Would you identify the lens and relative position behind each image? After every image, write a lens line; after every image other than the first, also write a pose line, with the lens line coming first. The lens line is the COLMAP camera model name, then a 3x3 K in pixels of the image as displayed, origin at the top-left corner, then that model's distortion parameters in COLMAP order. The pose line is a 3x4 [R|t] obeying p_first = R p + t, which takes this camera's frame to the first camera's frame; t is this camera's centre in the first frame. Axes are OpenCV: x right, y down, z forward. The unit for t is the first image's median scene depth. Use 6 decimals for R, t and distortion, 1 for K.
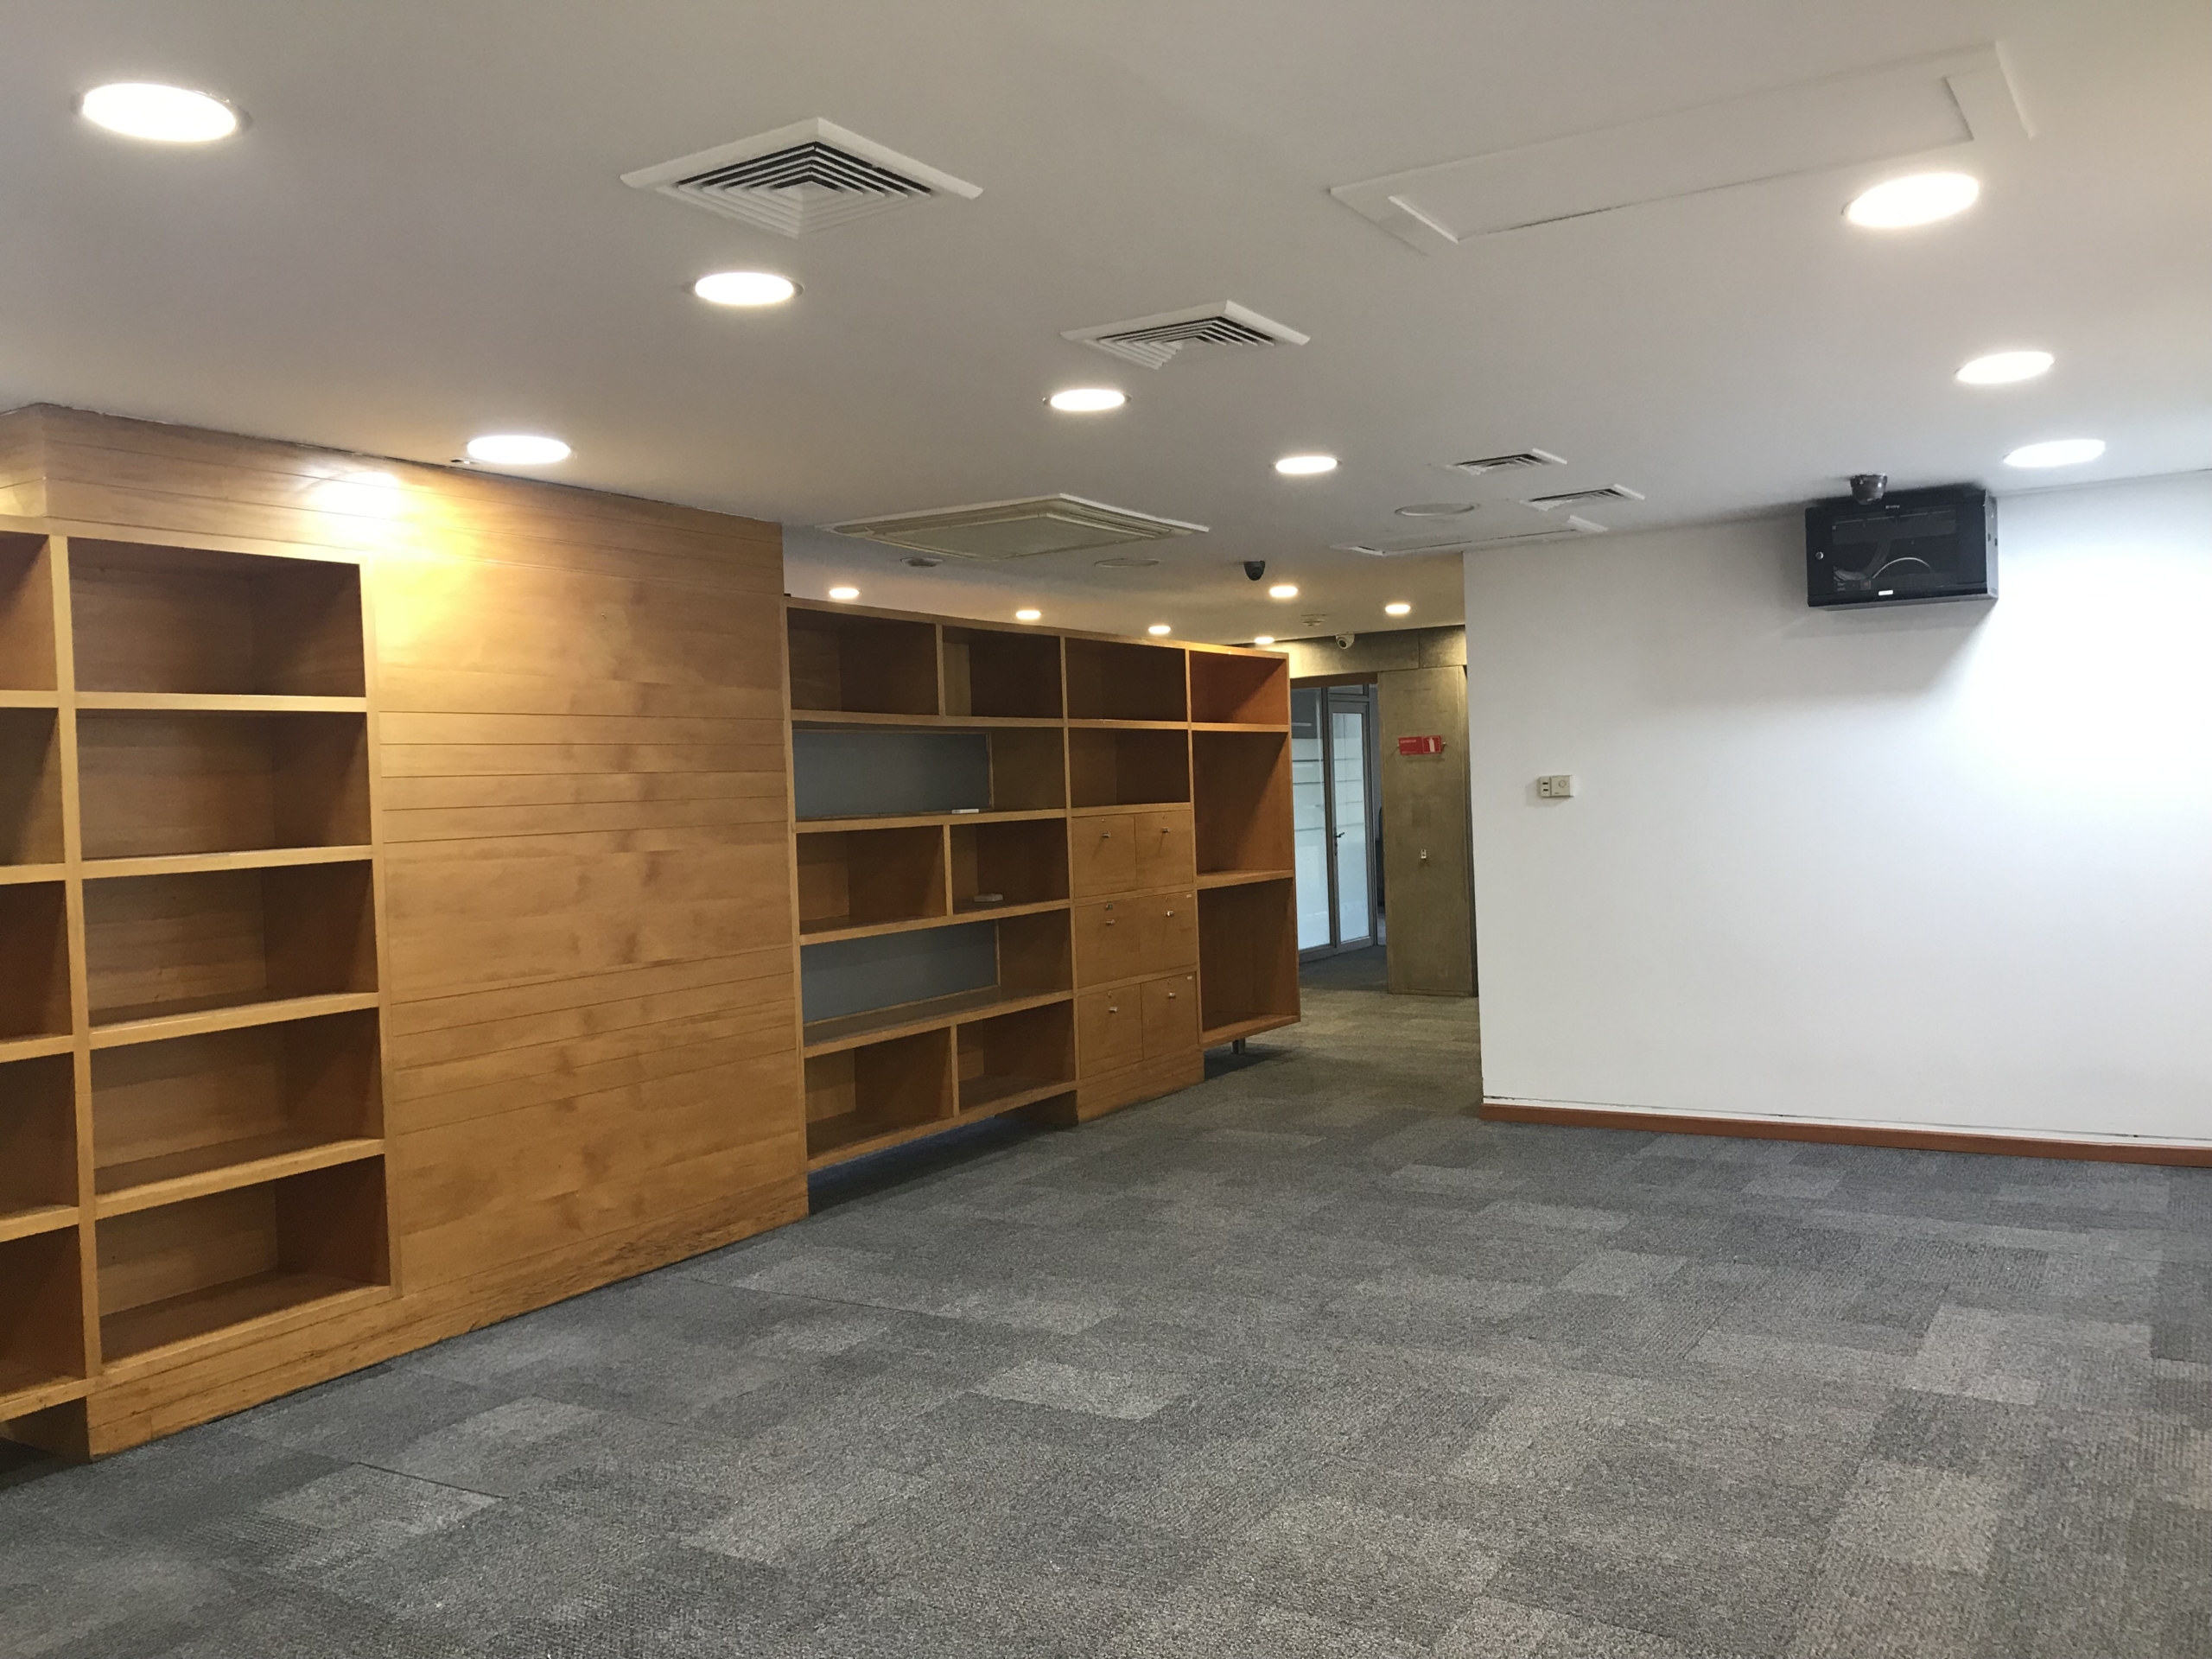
lens RADIAL K [[1805.7, 0, 1093.6], [0, 1805.7, 827.7], [0, 0, 1]] dist [0.054998, -0.050108]
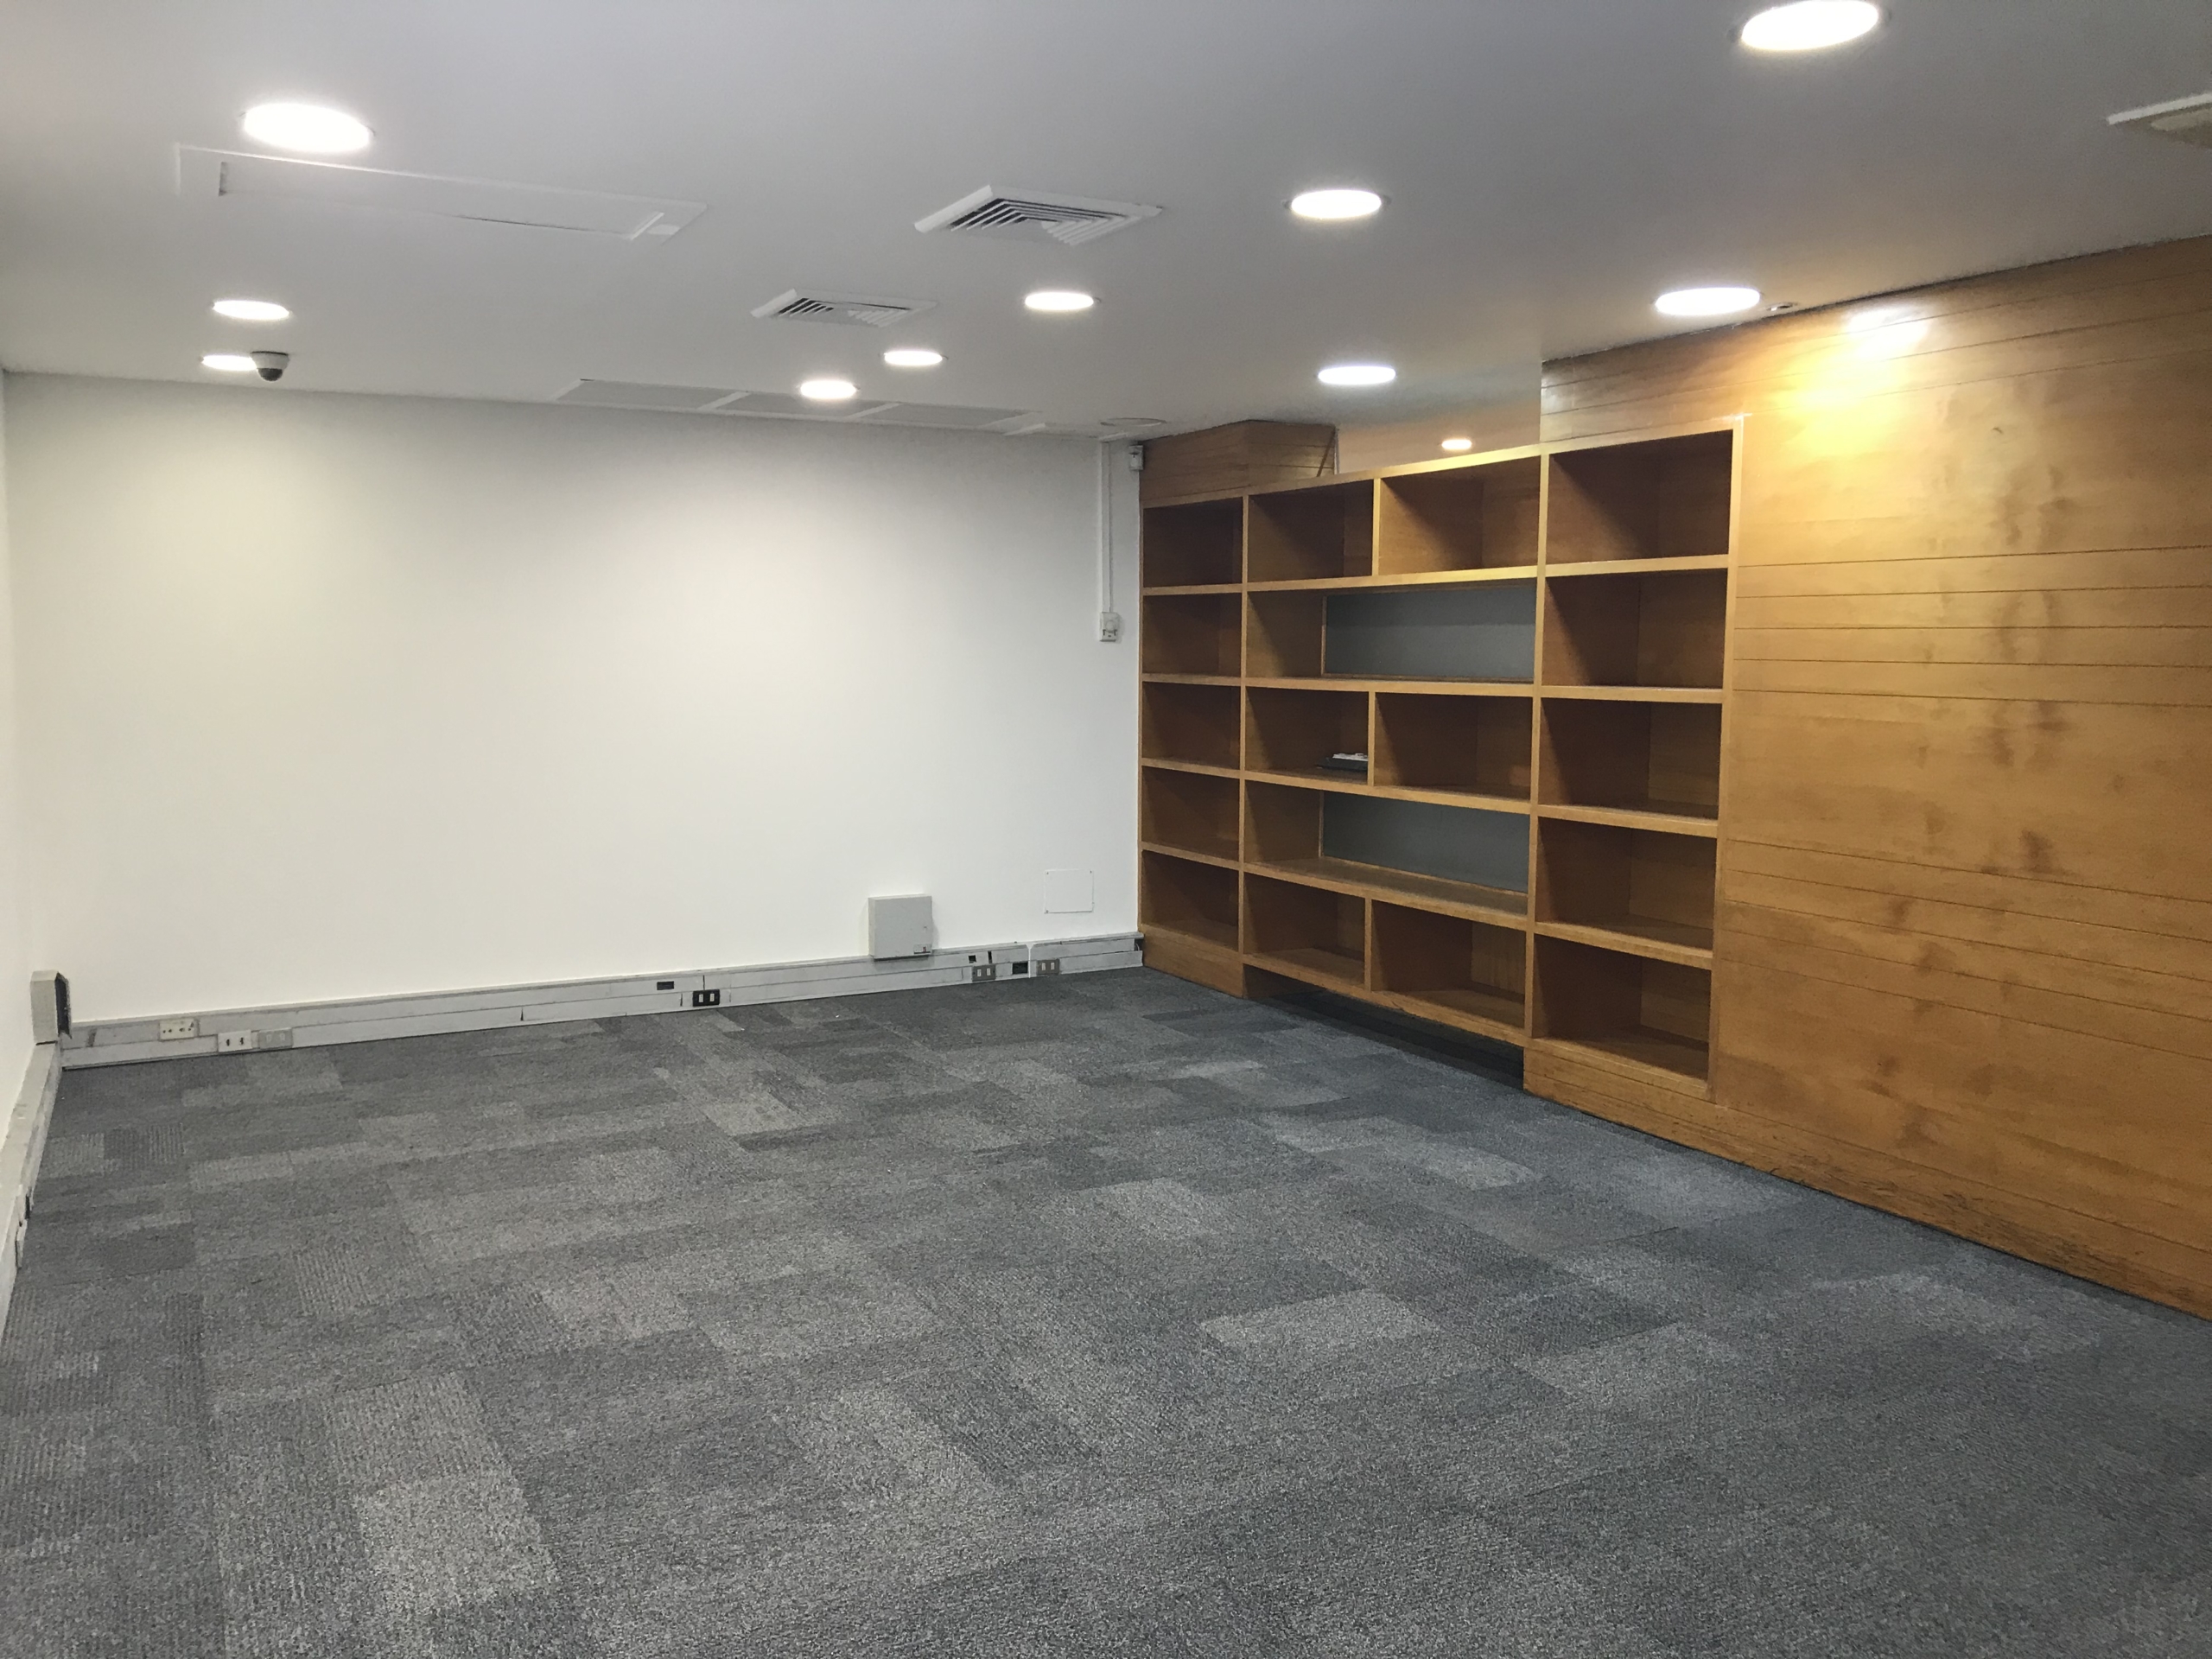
lens RADIAL K [[1805.7, 0, 1091.7], [0, 1805.7, 776.2], [0, 0, 1]] dist [0.054998, -0.050108]
pose [[-0.513762, 0.101107, -0.851954, 0.858818], [-0.003522, 0.992774, 0.119943, -0.080554], [0.857925, 0.064623, -0.509694, 1.443463]]
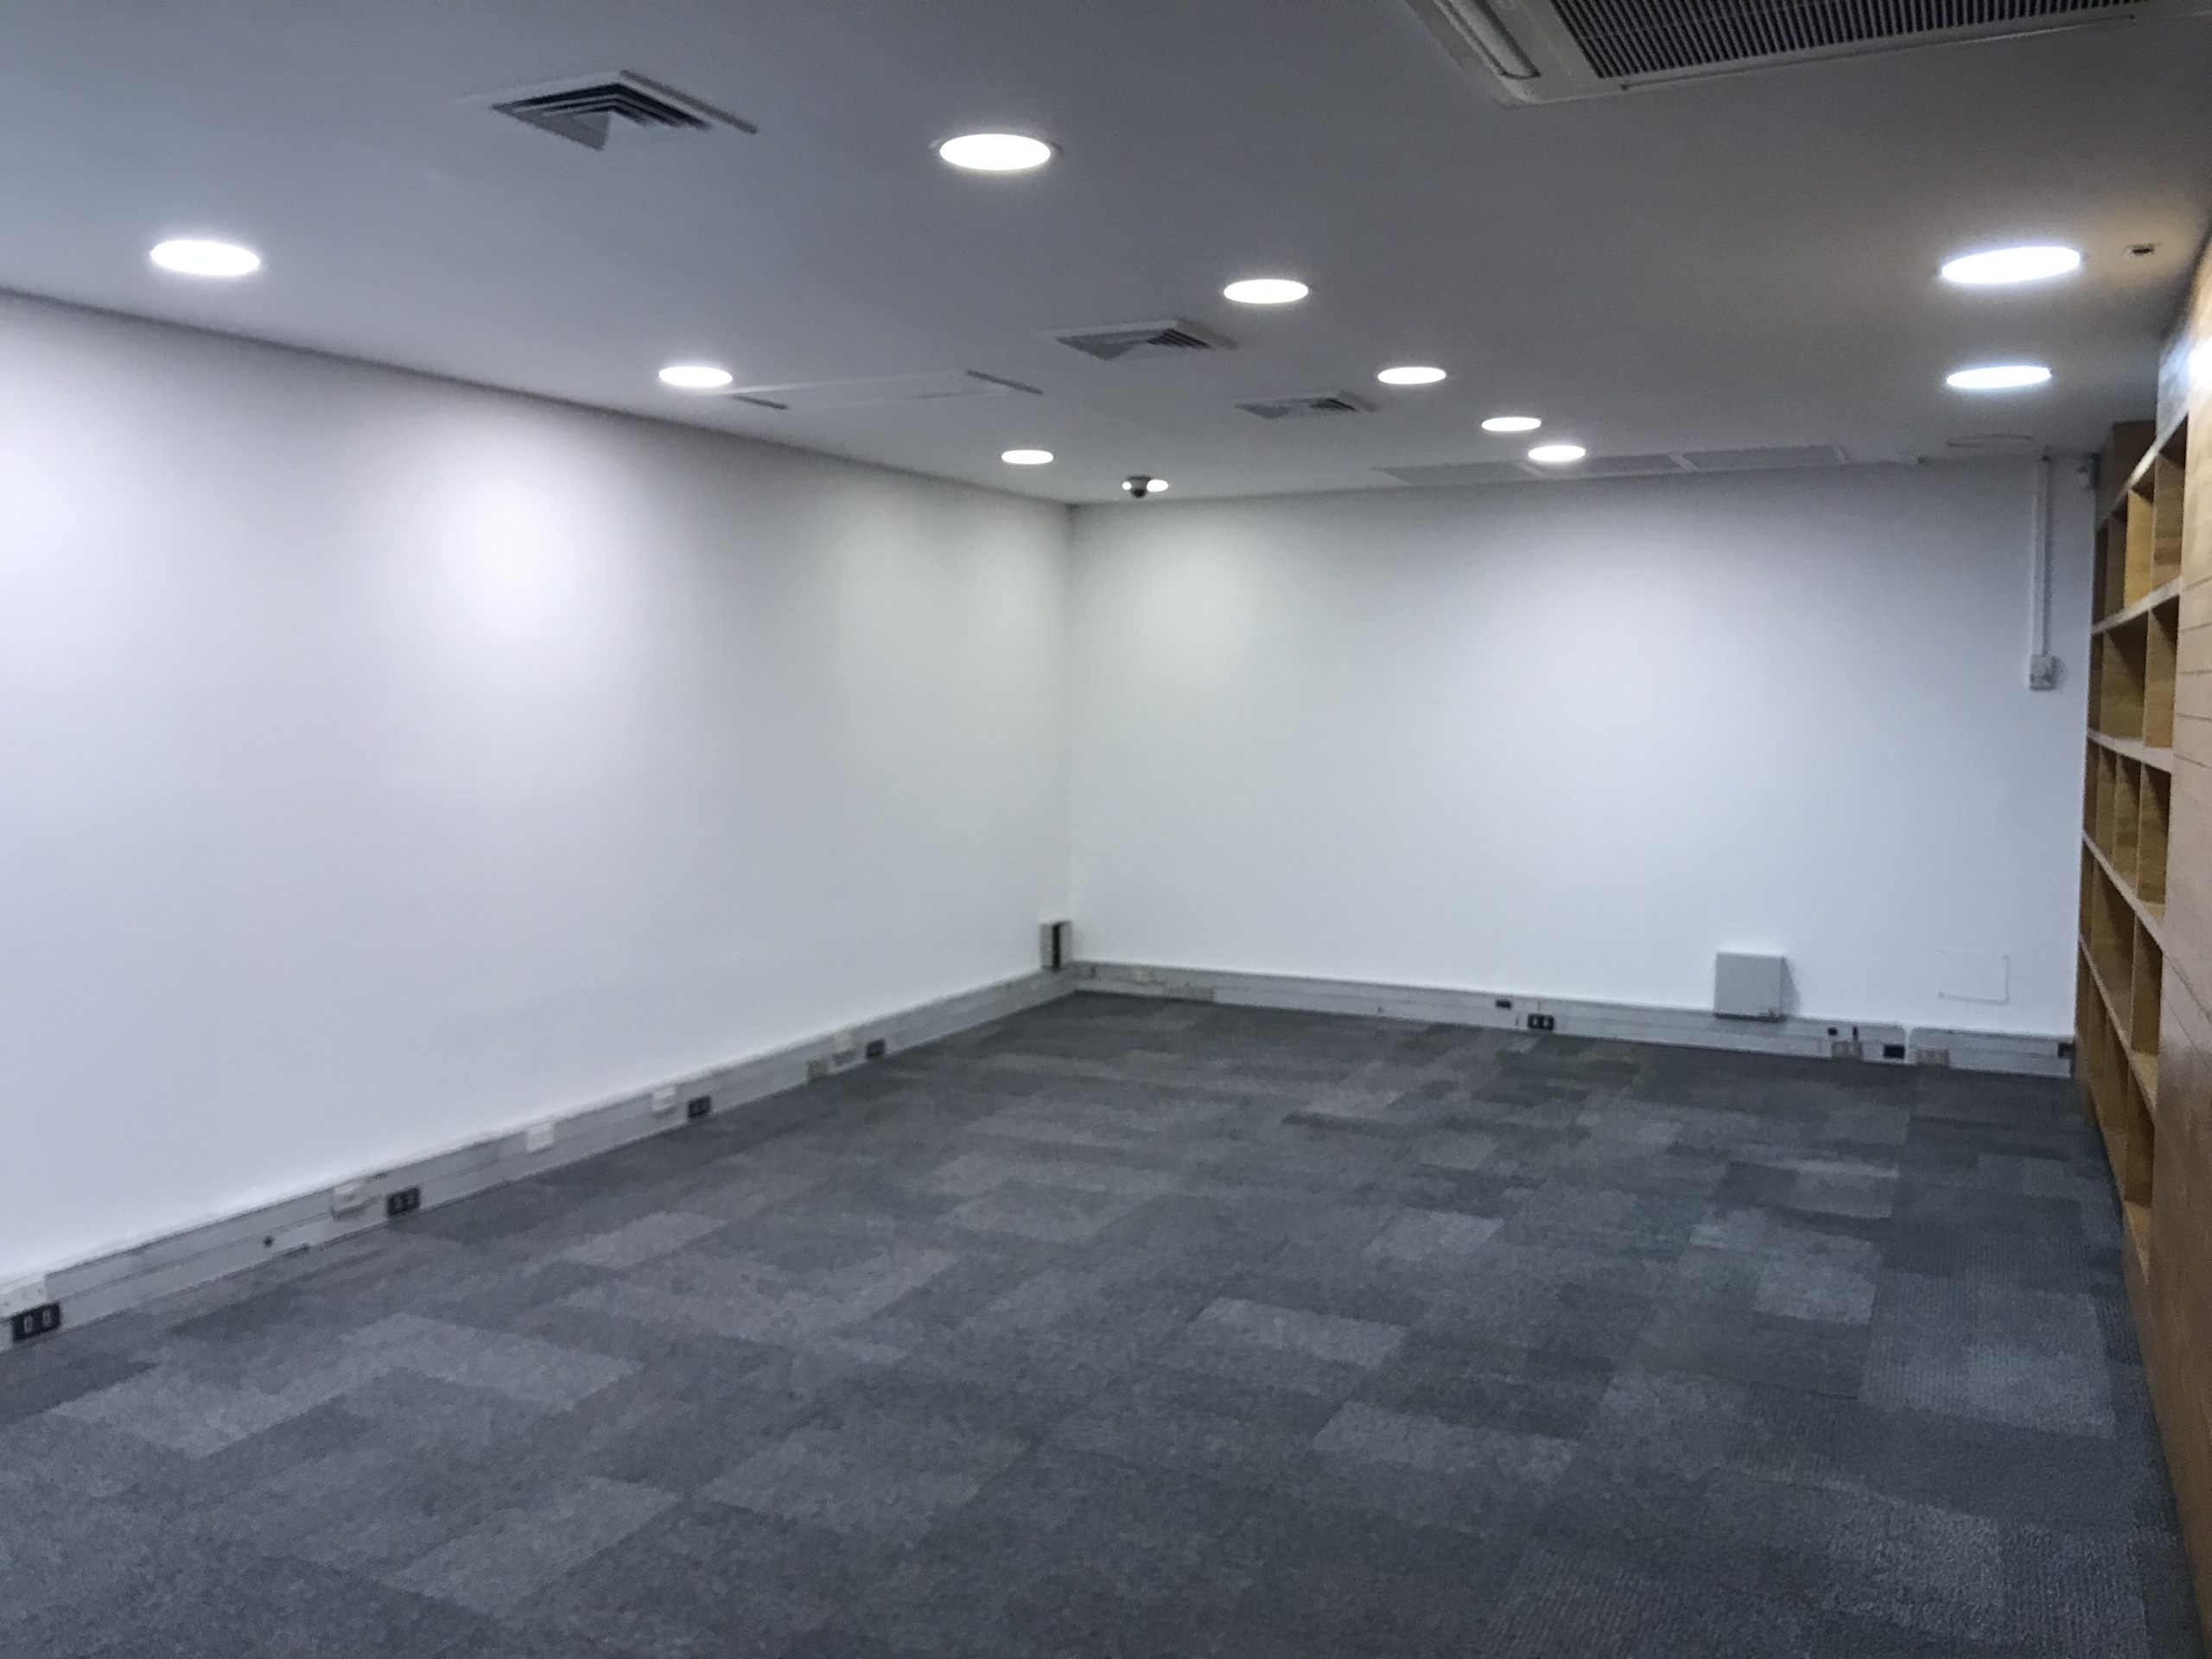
lens RADIAL K [[1805.7, 0, 1107.3], [0, 1805.7, 819.4], [0, 0, 1]] dist [0.054998, -0.050108]
pose [[-0.993471, 0.040118, -0.106797, 0.198960], [0.029300, 0.994455, 0.101000, -0.069722], [0.110257, 0.097211, -0.989138, 2.058618]]
